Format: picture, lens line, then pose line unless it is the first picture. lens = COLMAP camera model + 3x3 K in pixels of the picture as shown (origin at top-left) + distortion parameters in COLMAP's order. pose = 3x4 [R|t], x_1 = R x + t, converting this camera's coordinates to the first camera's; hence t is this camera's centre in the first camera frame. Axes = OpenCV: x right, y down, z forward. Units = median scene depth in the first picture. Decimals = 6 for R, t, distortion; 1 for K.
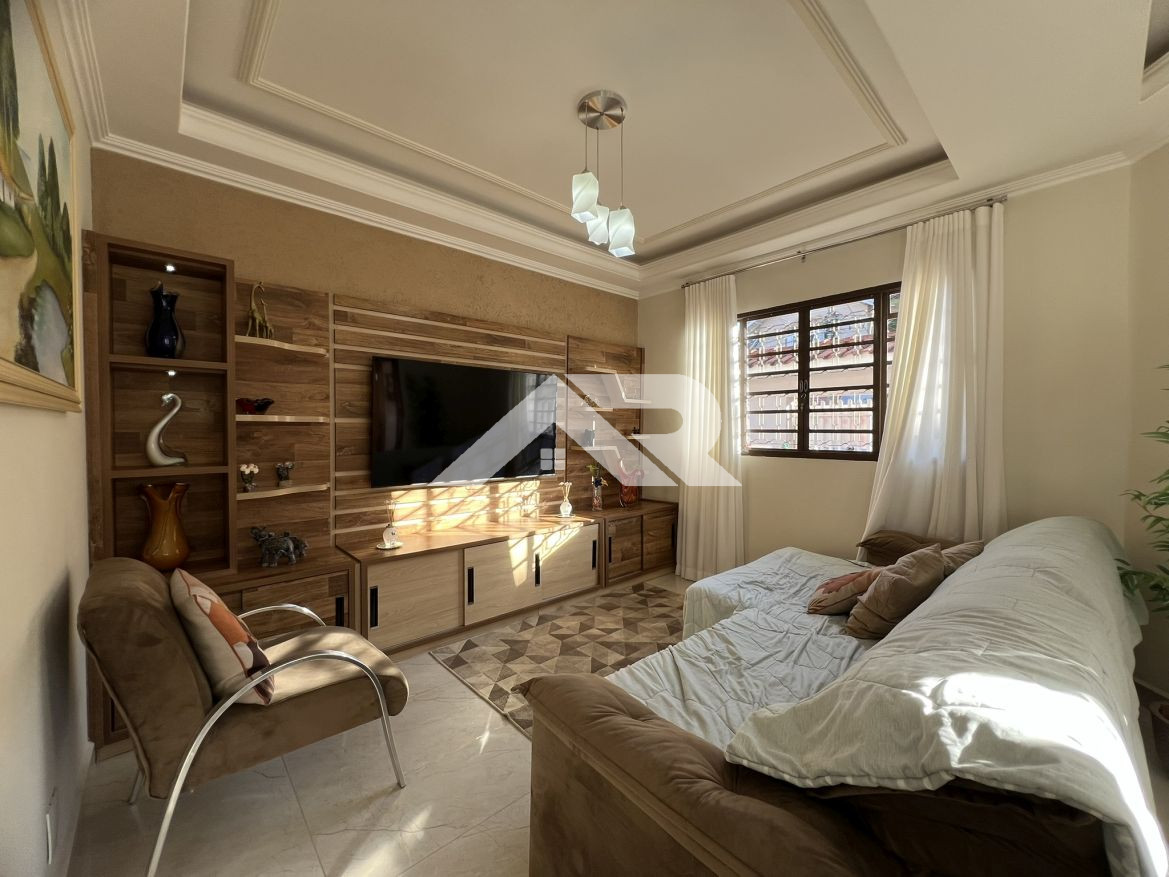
lens RADIAL K [[467.7, 0, 585.4], [0, 467.7, 439.9], [0, 0, 1]] dist [0.000019, -0.000306]
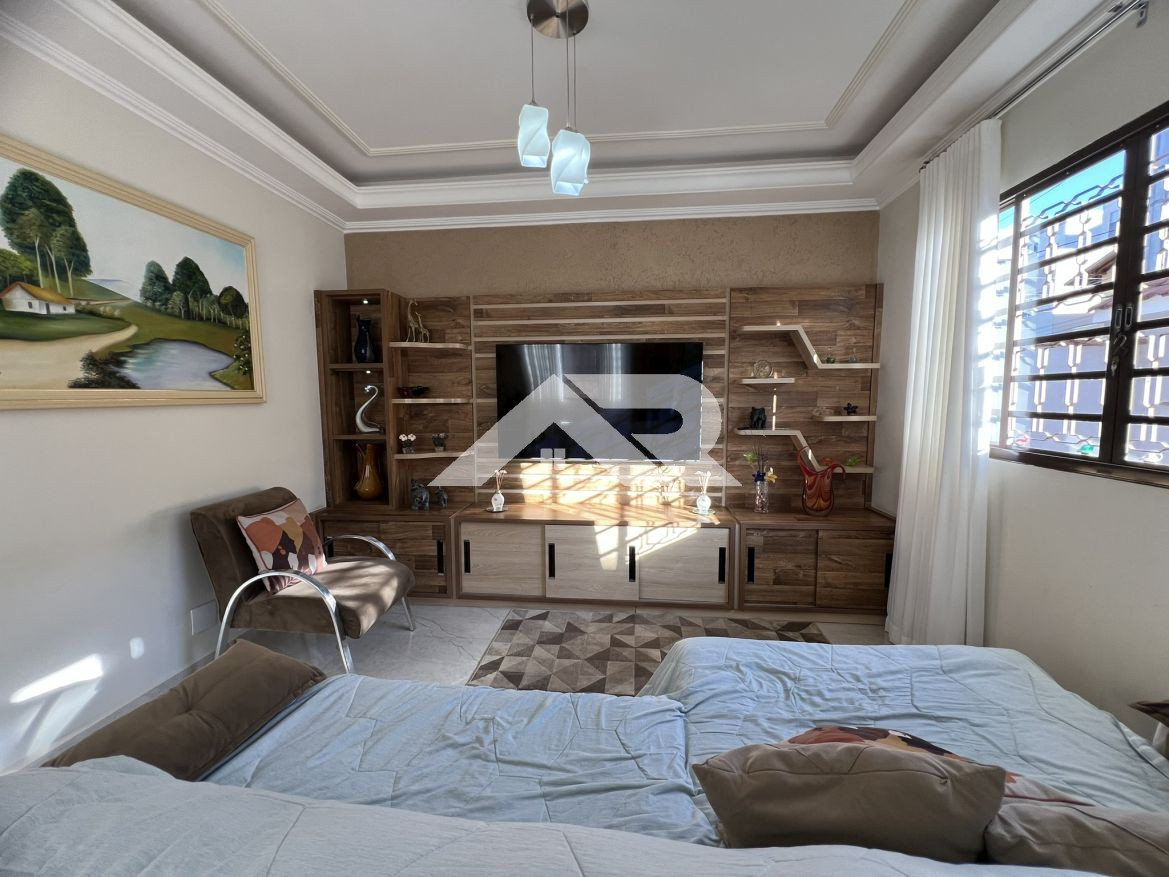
lens RADIAL K [[467.7, 0, 586.4], [0, 467.7, 438.2], [0, 0, 1]] dist [0.000019, -0.000306]
pose [[0.669771, 0.059492, -0.740181, 0.506142], [-0.009230, 0.997375, 0.071812, -0.030474], [0.742510, -0.041266, 0.668562, 0.346700]]
